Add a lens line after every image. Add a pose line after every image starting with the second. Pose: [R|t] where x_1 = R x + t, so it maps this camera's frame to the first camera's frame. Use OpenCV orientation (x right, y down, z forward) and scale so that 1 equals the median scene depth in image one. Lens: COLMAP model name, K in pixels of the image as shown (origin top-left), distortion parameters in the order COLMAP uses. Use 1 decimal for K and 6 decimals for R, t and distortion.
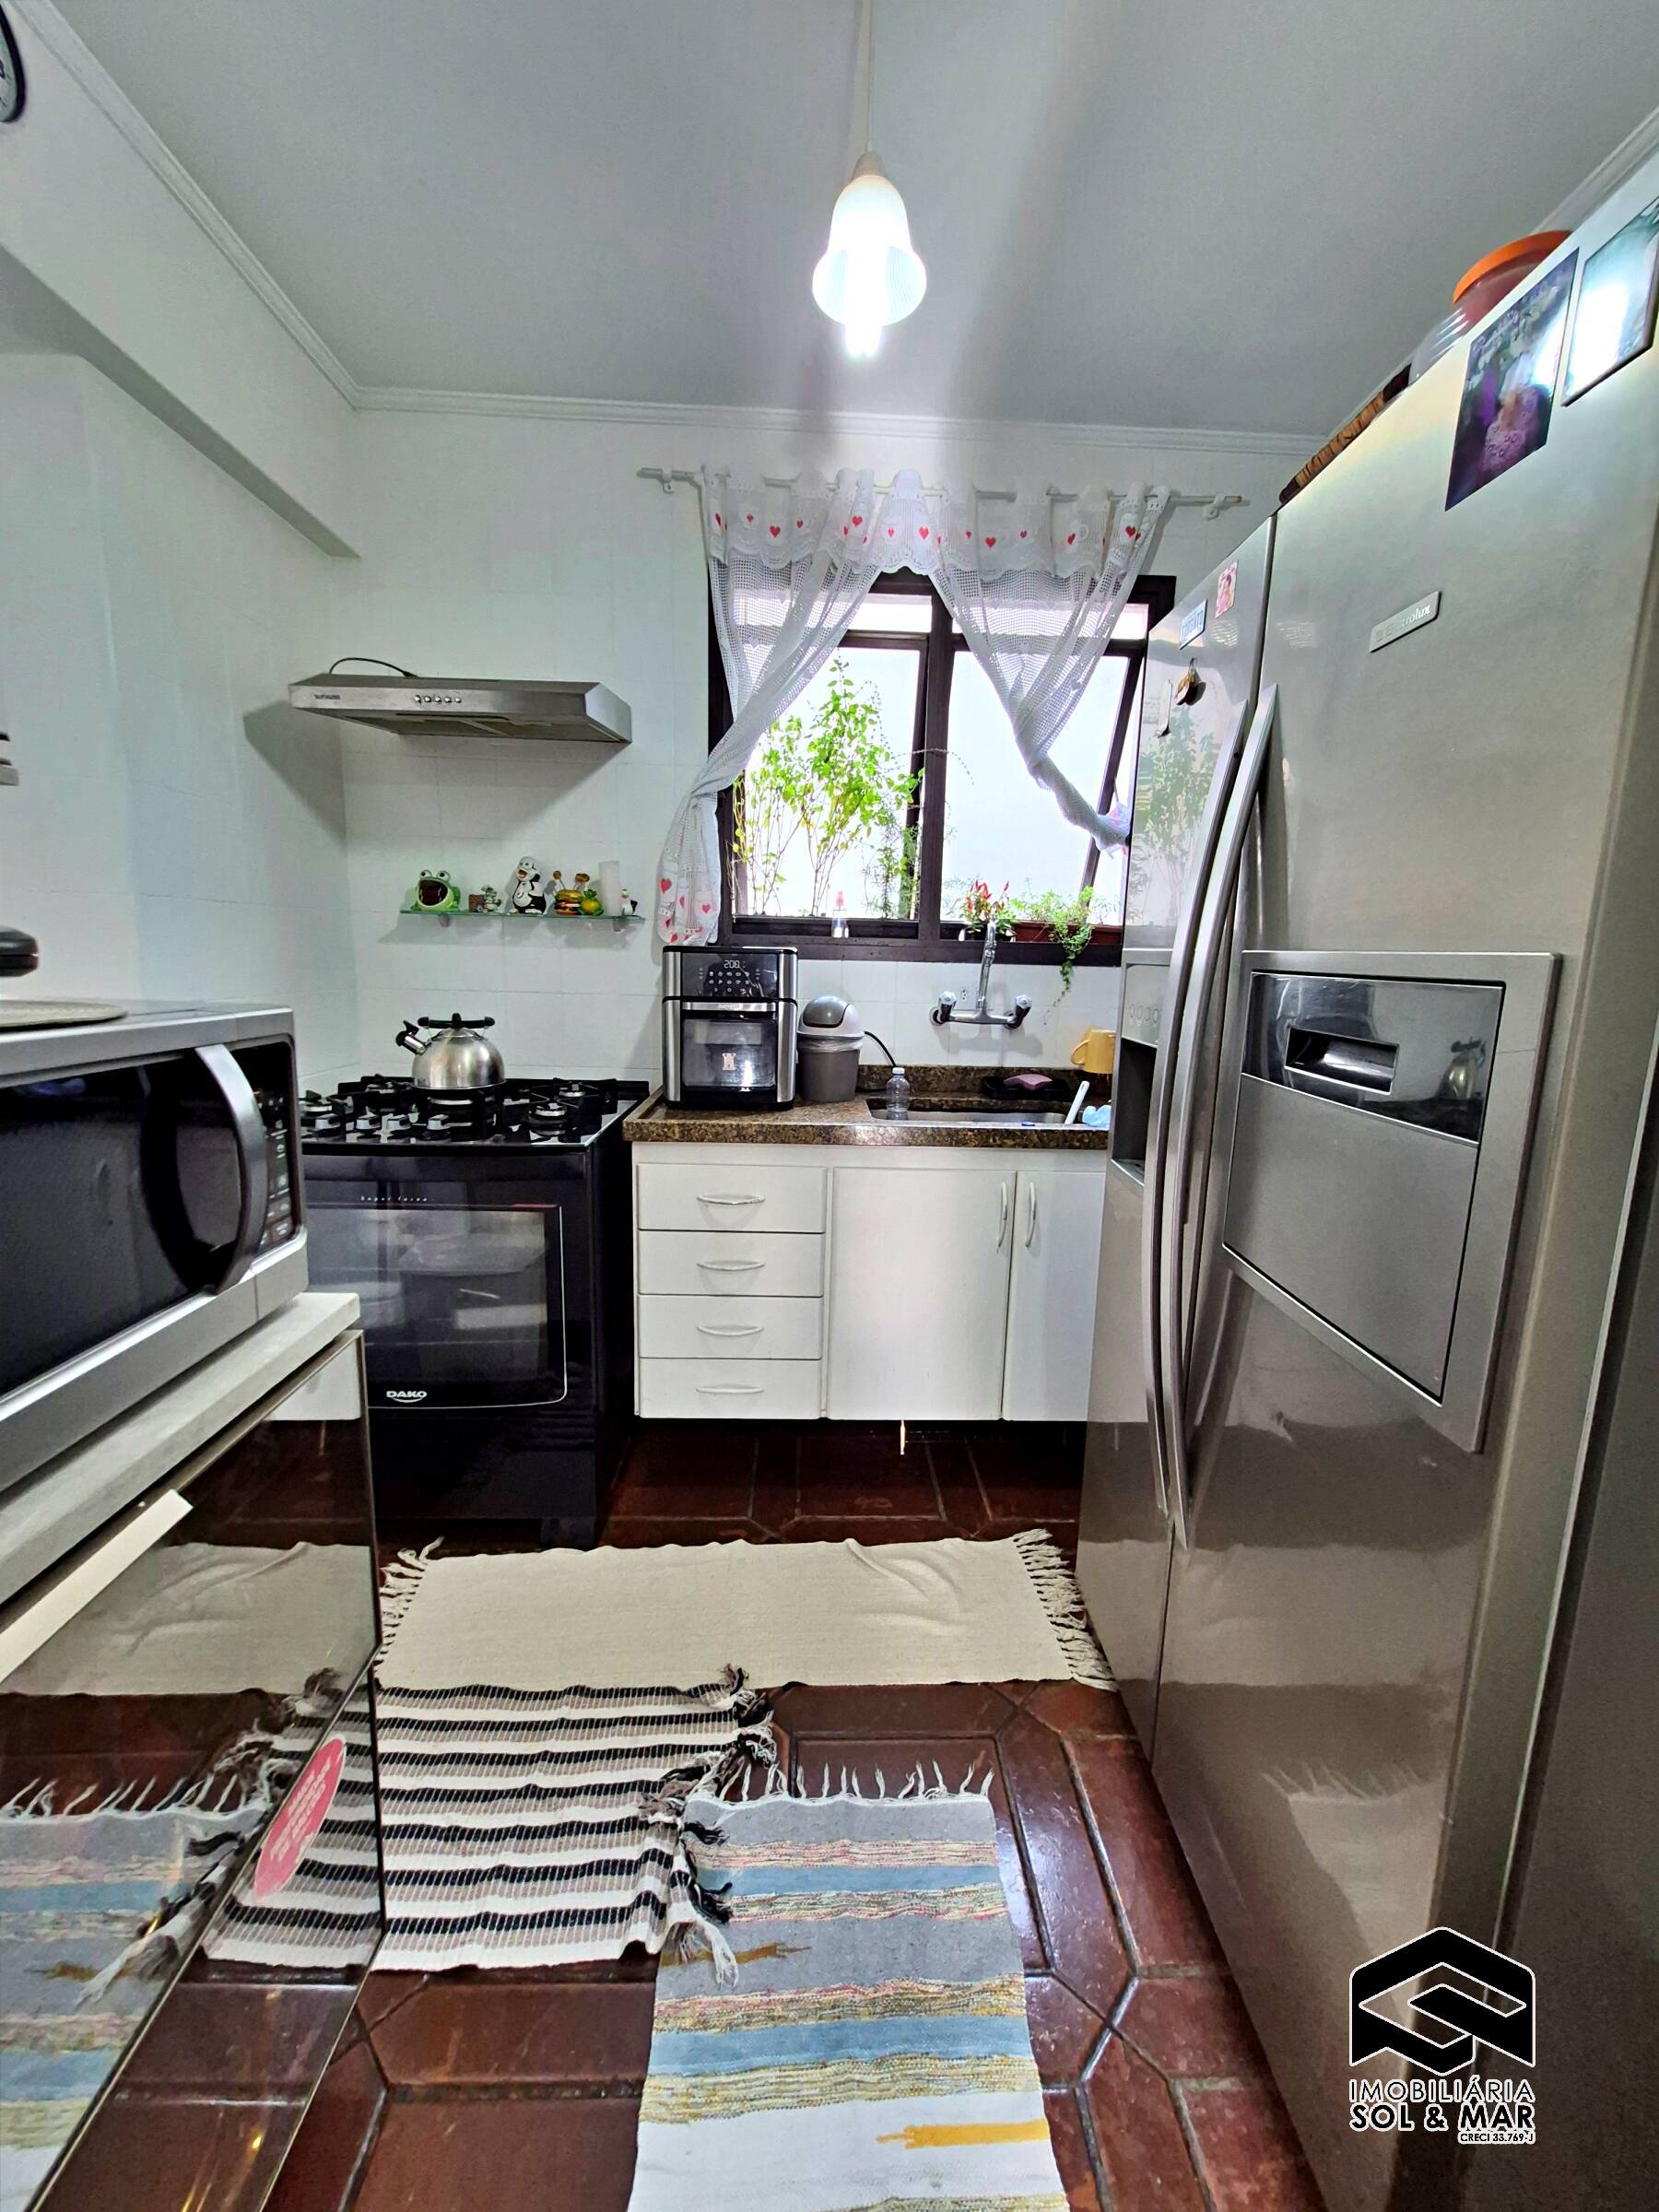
lens RADIAL K [[866.0, 0, 849.0], [0, 866.0, 1086.0], [0, 0, 1]] dist [0.000709, 0.000649]
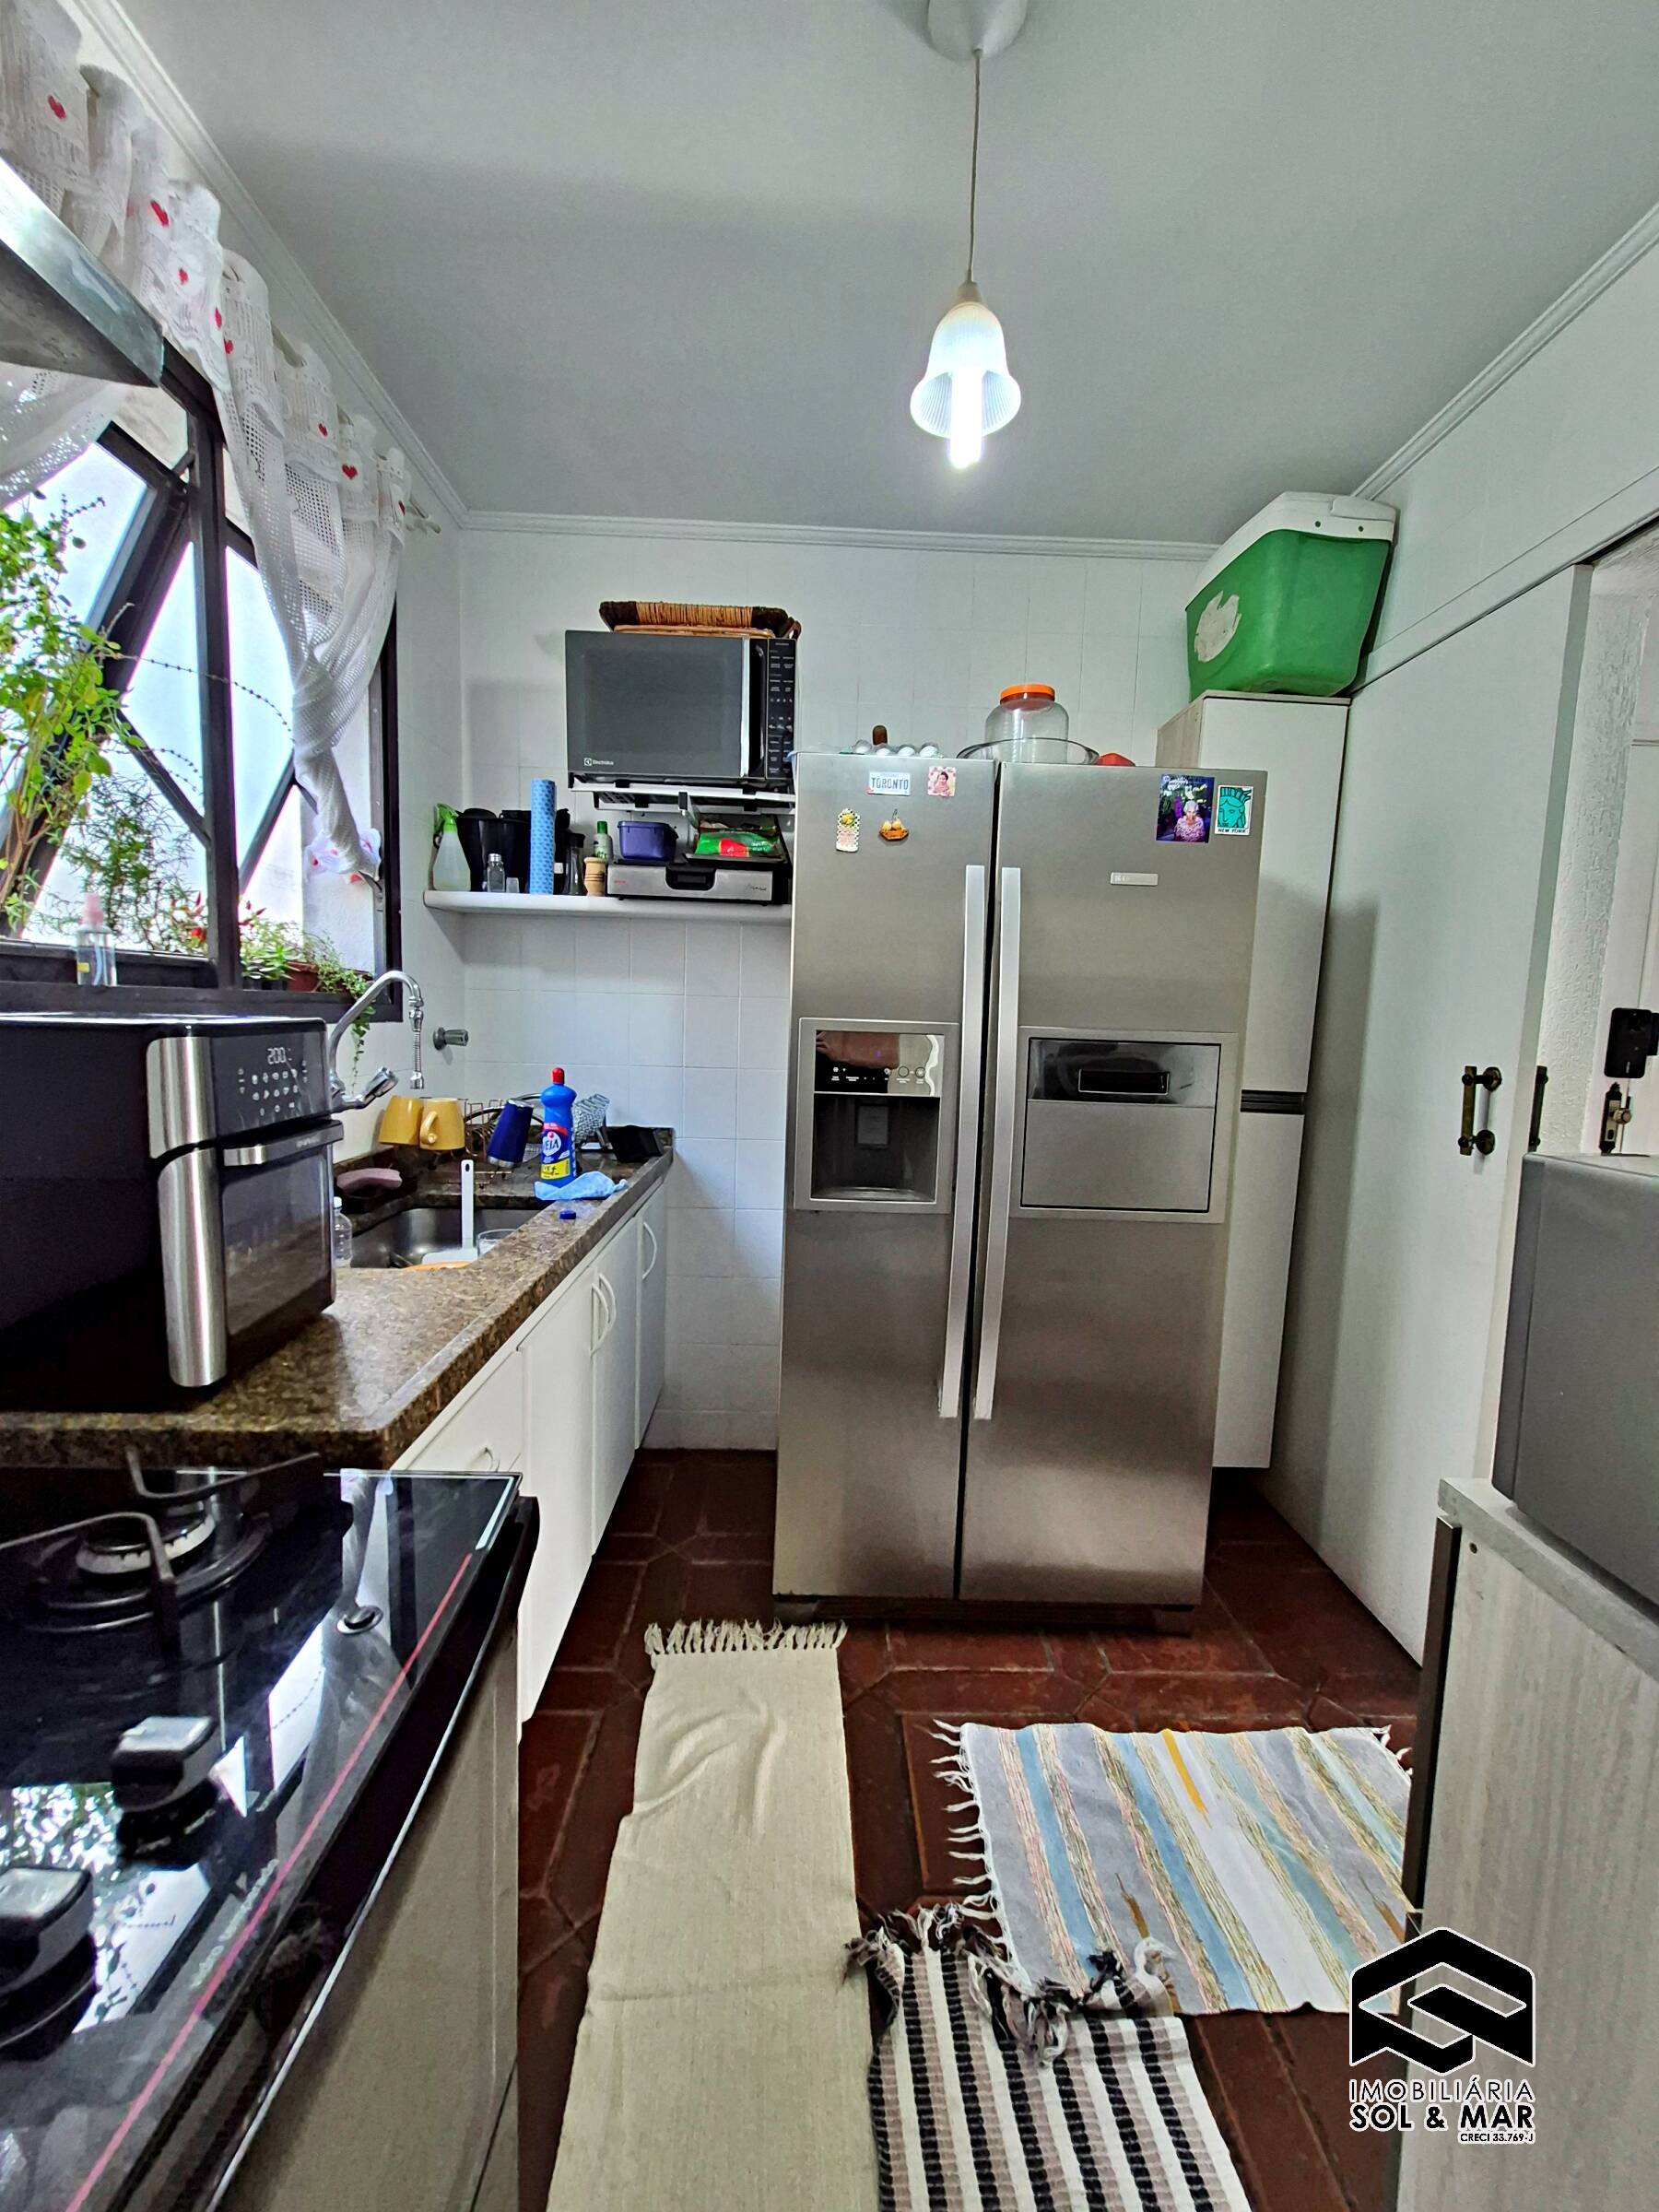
lens RADIAL K [[866.0, 0, 826.5], [0, 866.0, 1103.6], [0, 0, 1]] dist [0.000709, 0.000649]
pose [[0.020158, -0.126736, 0.991732, -0.644694], [0.123137, 0.984696, 0.123334, -0.143267], [-0.992185, 0.119633, 0.035456, 0.717369]]
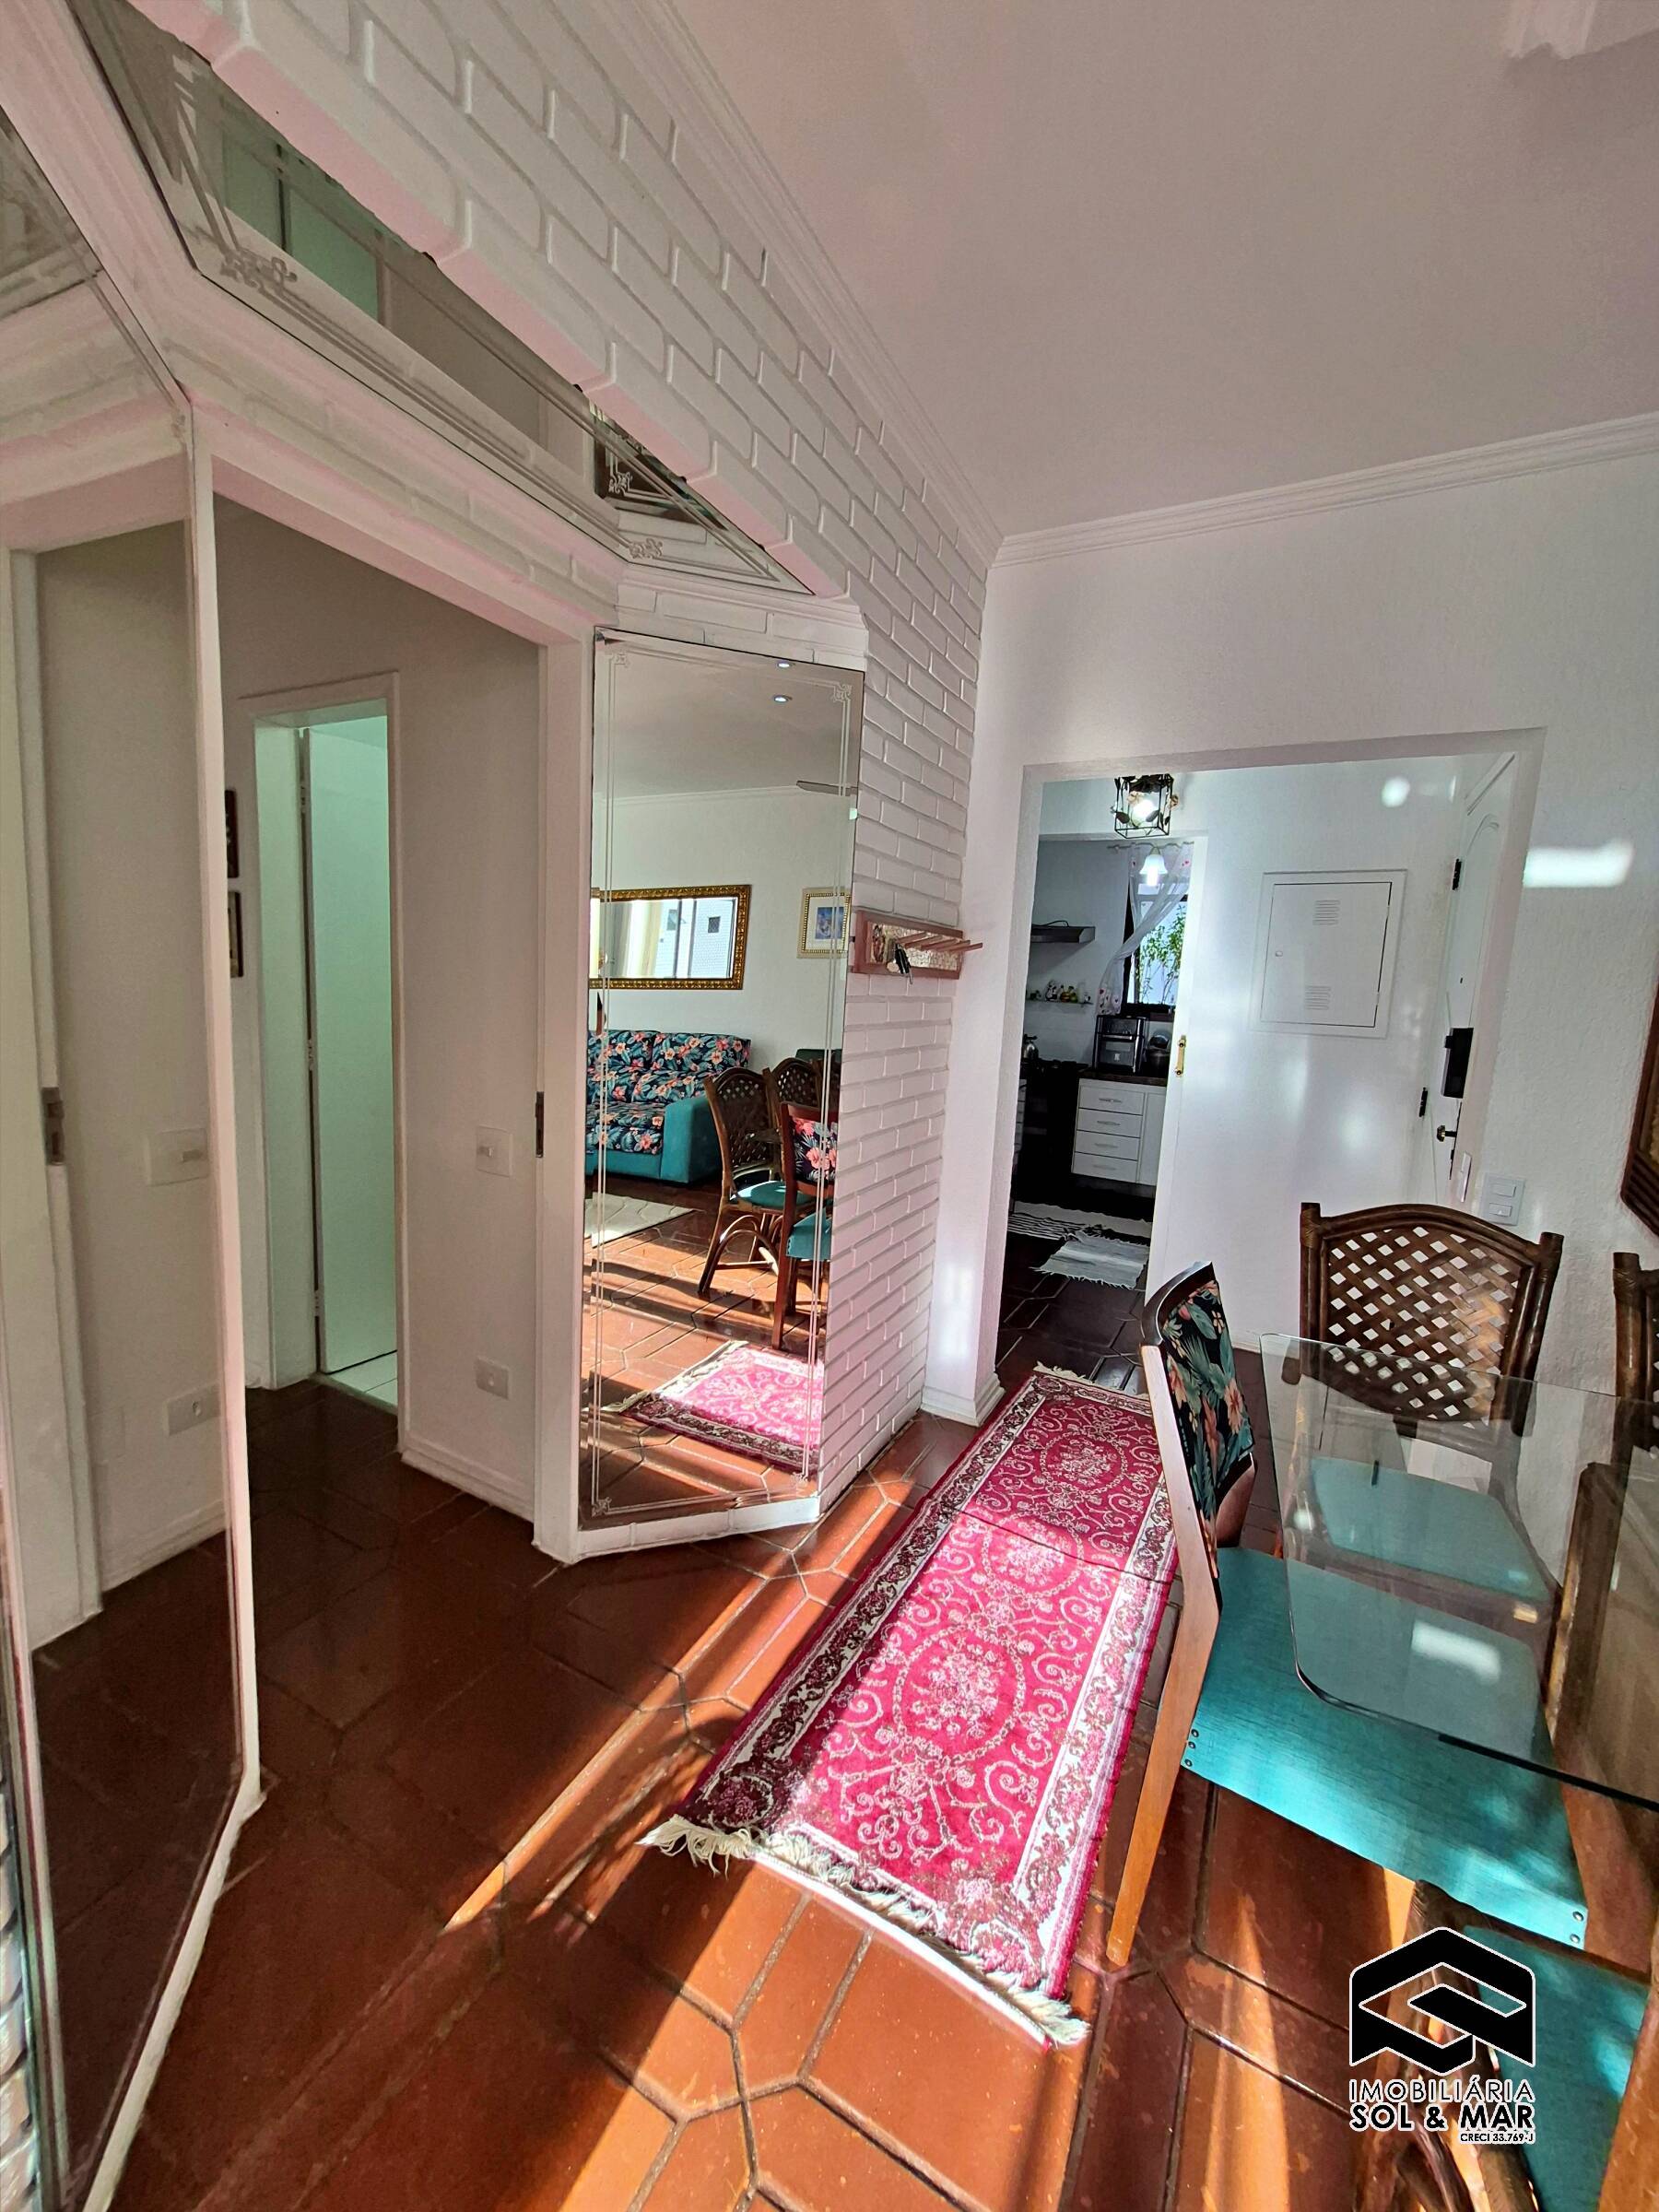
lens RADIAL K [[866.0, 0, 833.6], [0, 866.0, 1092.0], [0, 0, 1]] dist [0.000709, 0.000649]
pose [[0.865942, 0.081598, -0.493443, 0.486979], [-0.105184, 0.994248, -0.020175, 0.257673], [0.488959, 0.069373, 0.869544, -2.013568]]
